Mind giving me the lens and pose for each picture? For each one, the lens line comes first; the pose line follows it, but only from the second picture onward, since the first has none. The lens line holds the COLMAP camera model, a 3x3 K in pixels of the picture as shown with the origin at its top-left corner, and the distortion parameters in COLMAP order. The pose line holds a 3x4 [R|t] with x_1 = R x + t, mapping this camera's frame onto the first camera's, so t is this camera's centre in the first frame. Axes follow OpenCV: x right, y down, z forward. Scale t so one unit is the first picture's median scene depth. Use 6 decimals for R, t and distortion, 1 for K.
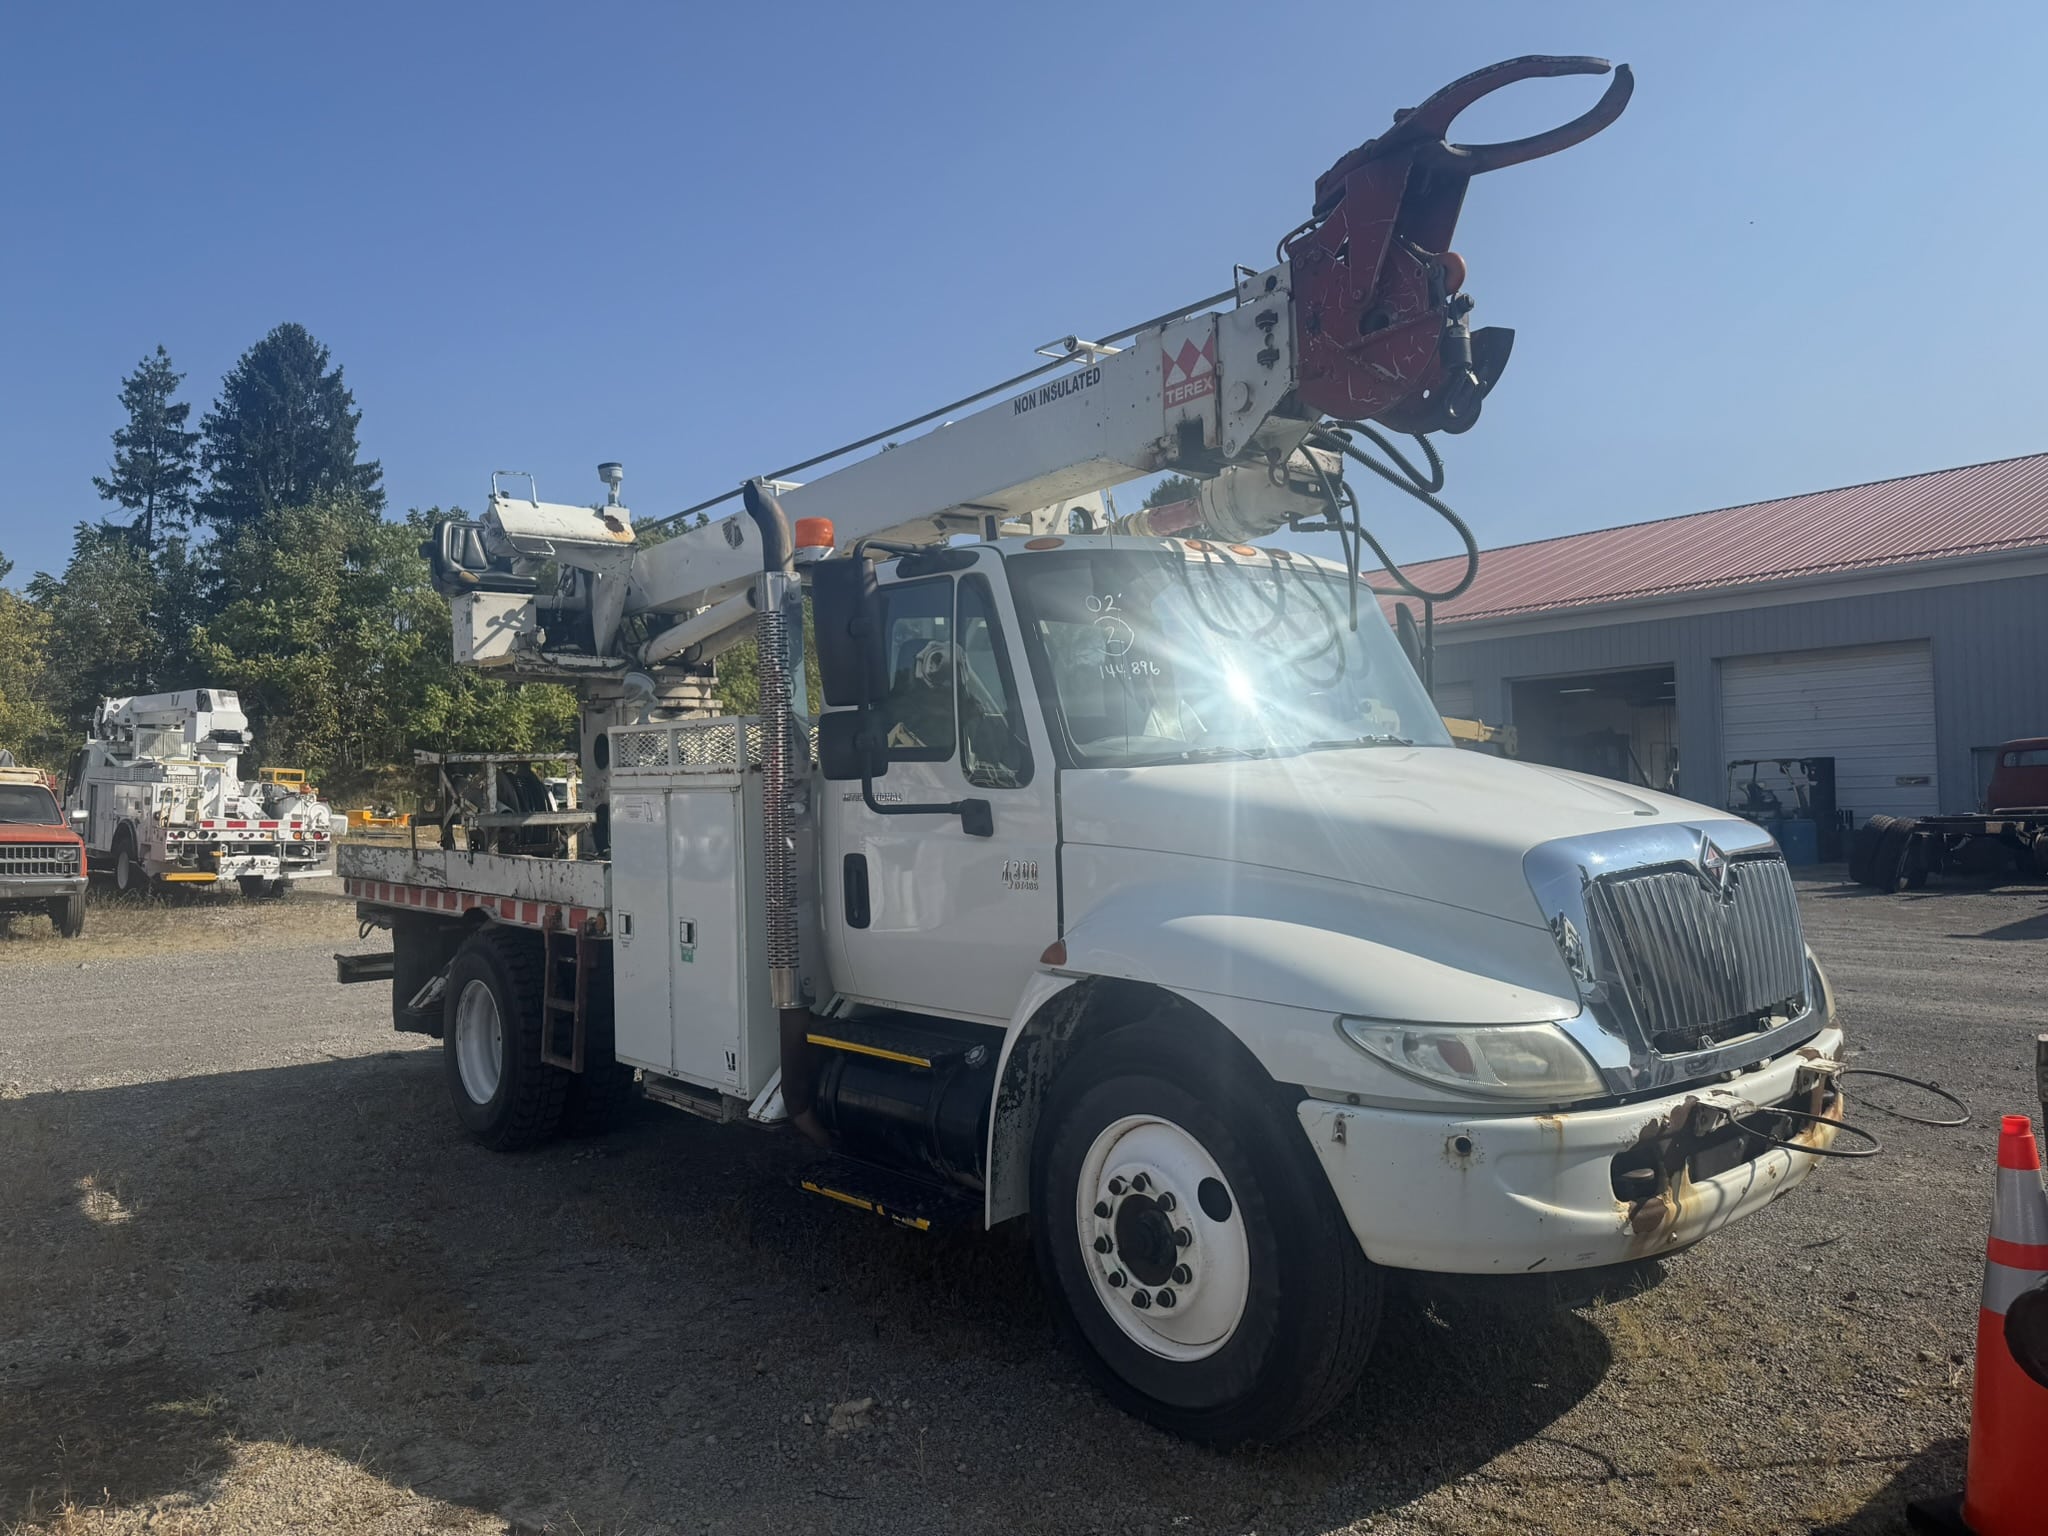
lens RADIAL K [[1431.7, 0, 961.3], [0, 1431.7, 729.4], [0, 0, 1]] dist [0.069135, -0.058383]
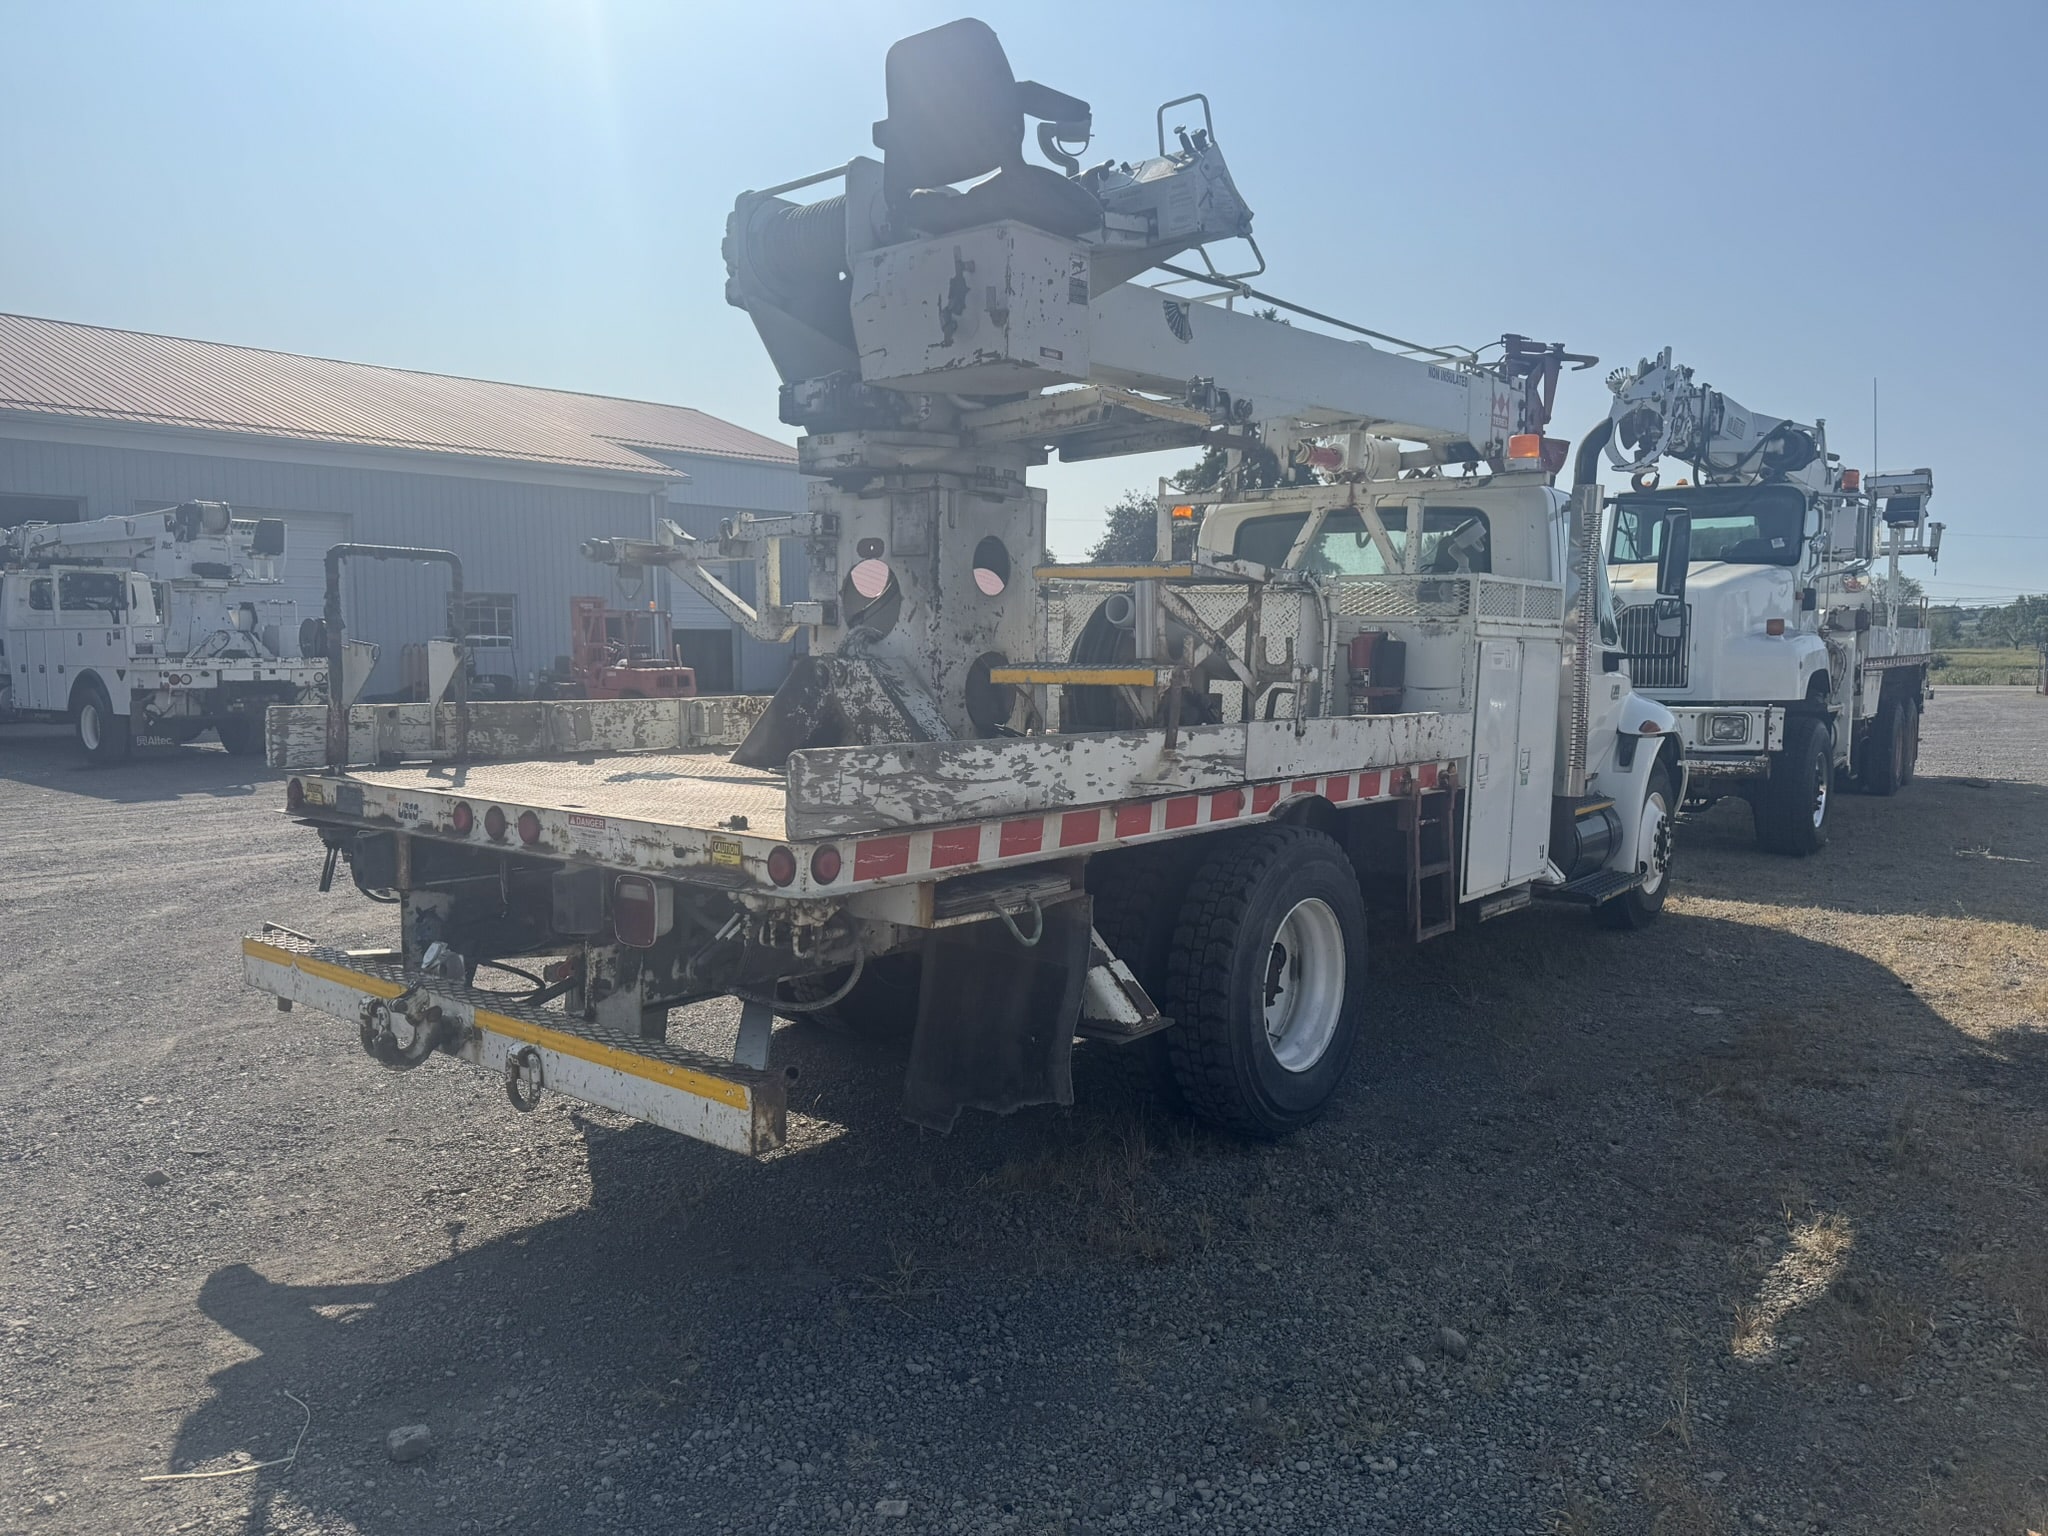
lens RADIAL K [[1414.8, 0, 1024.0], [0, 1414.8, 768.0], [0, 0, 1]] dist [0.144004, -0.221081]
pose [[-0.209723, -0.060381, 0.975895, -1.473293], [-0.042759, 0.997703, 0.052541, 0.120375], [-0.976825, -0.030709, -0.211823, 1.938679]]
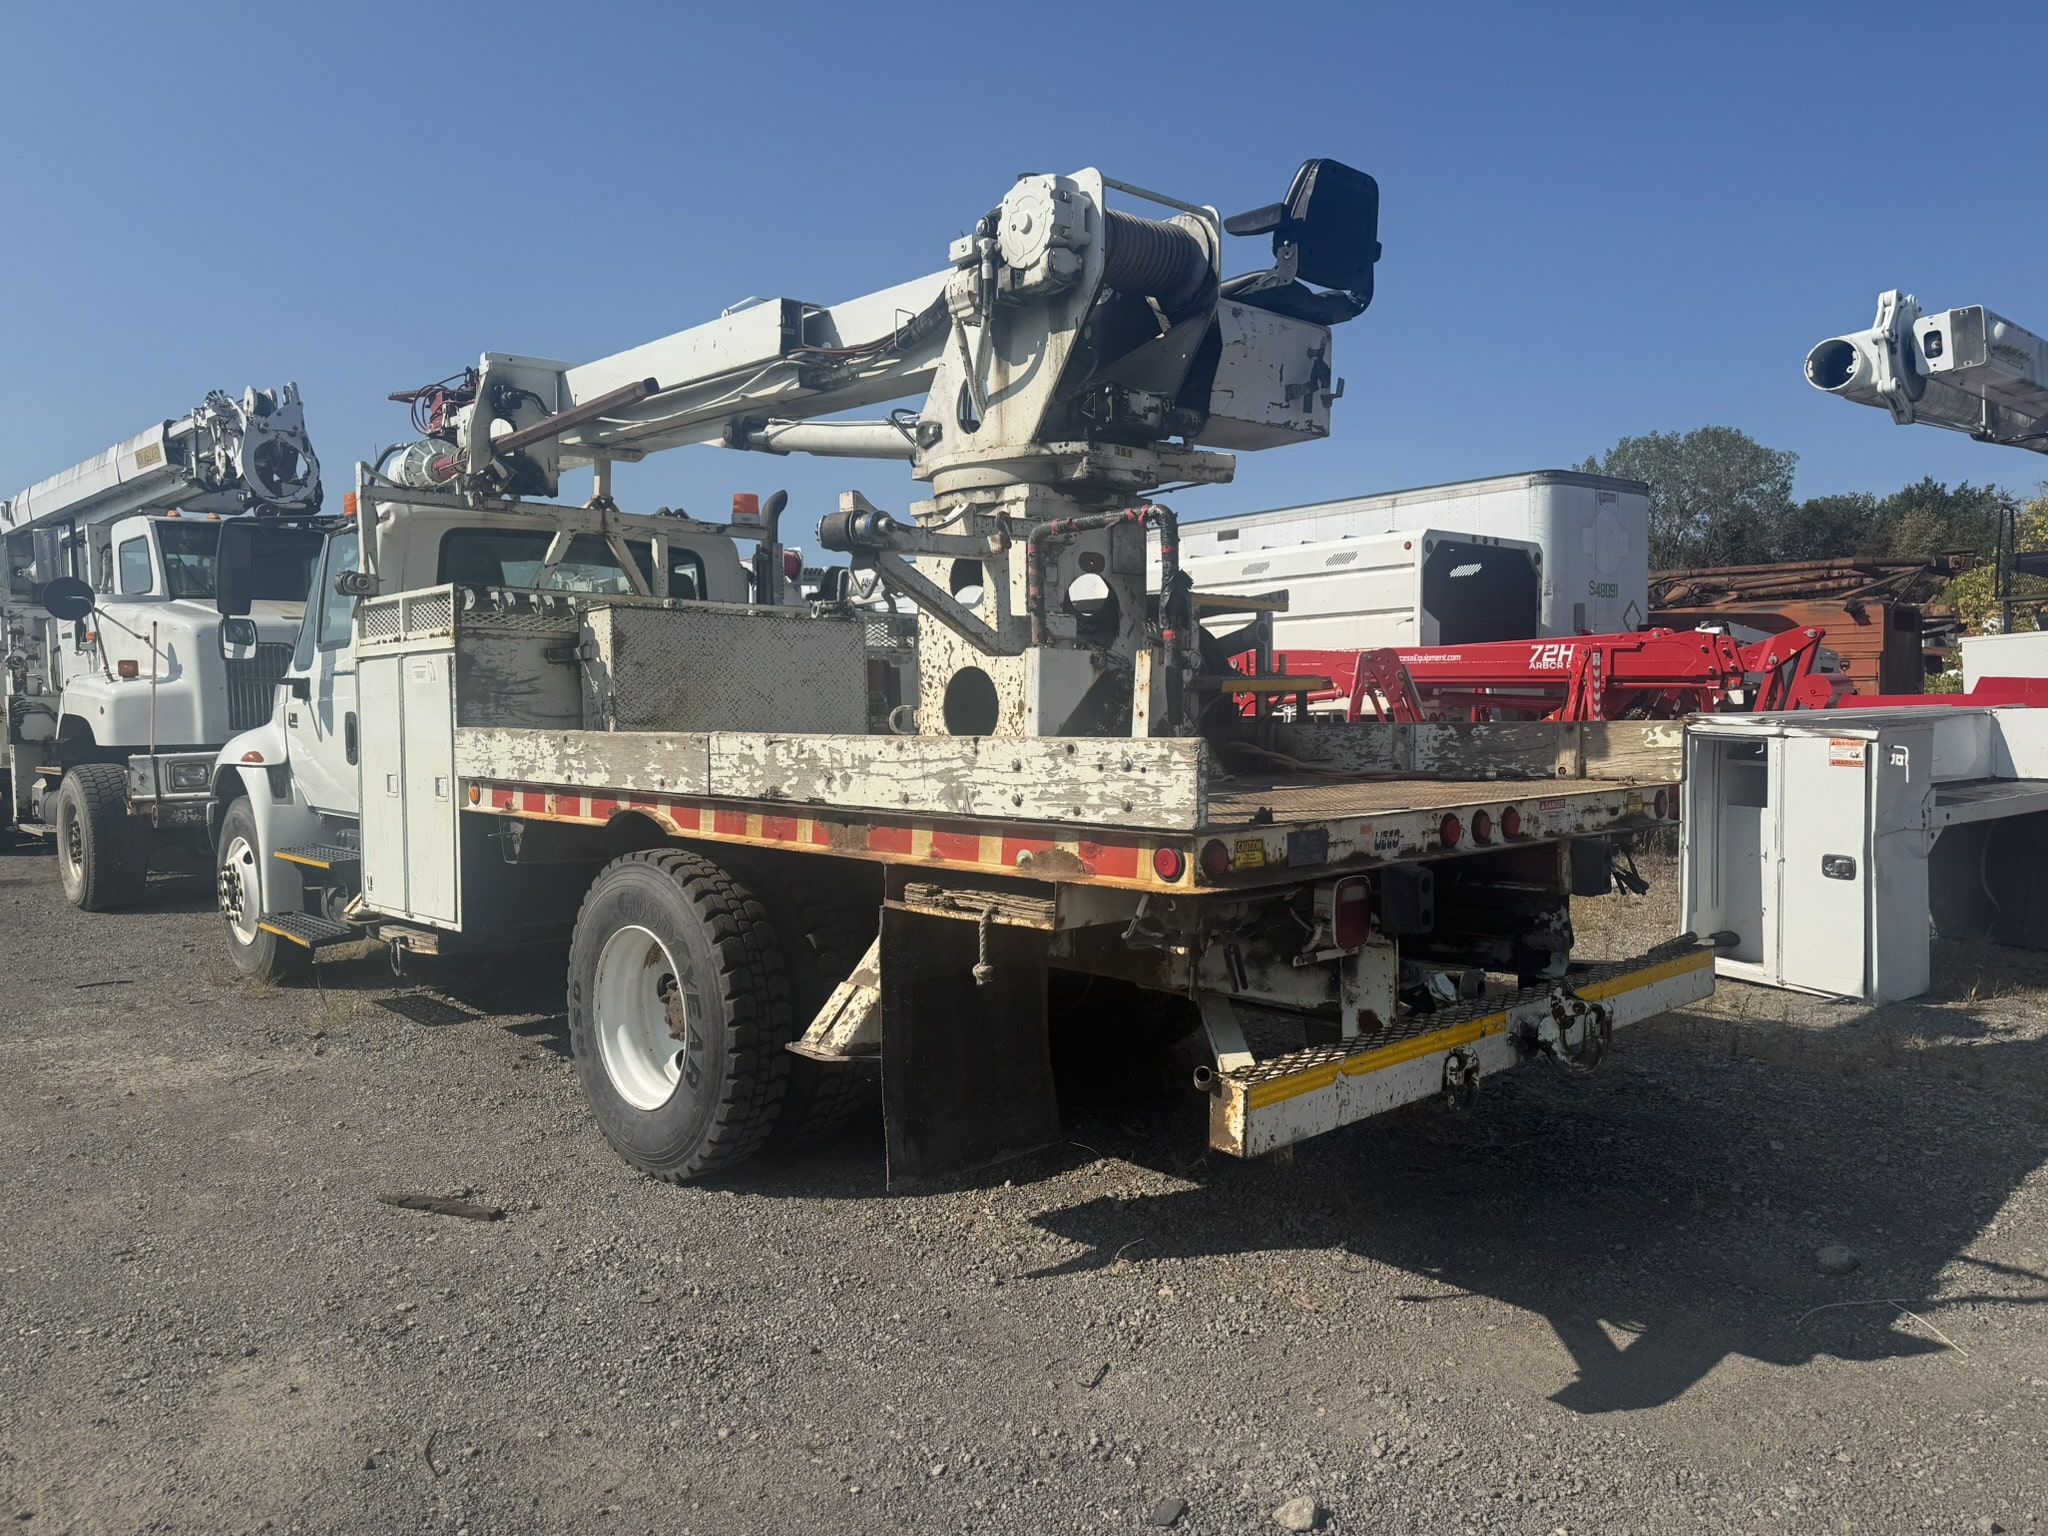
lens RADIAL K [[1406.1, 0, 1006.0], [0, 1406.1, 768.4], [0, 0, 1]] dist [0.148493, -0.210686]
pose [[-0.997506, 0.038310, -0.059288, -0.315250], [0.037744, 0.999231, 0.010639, 0.154951], [0.059650, 0.008375, -0.998184, 2.838634]]
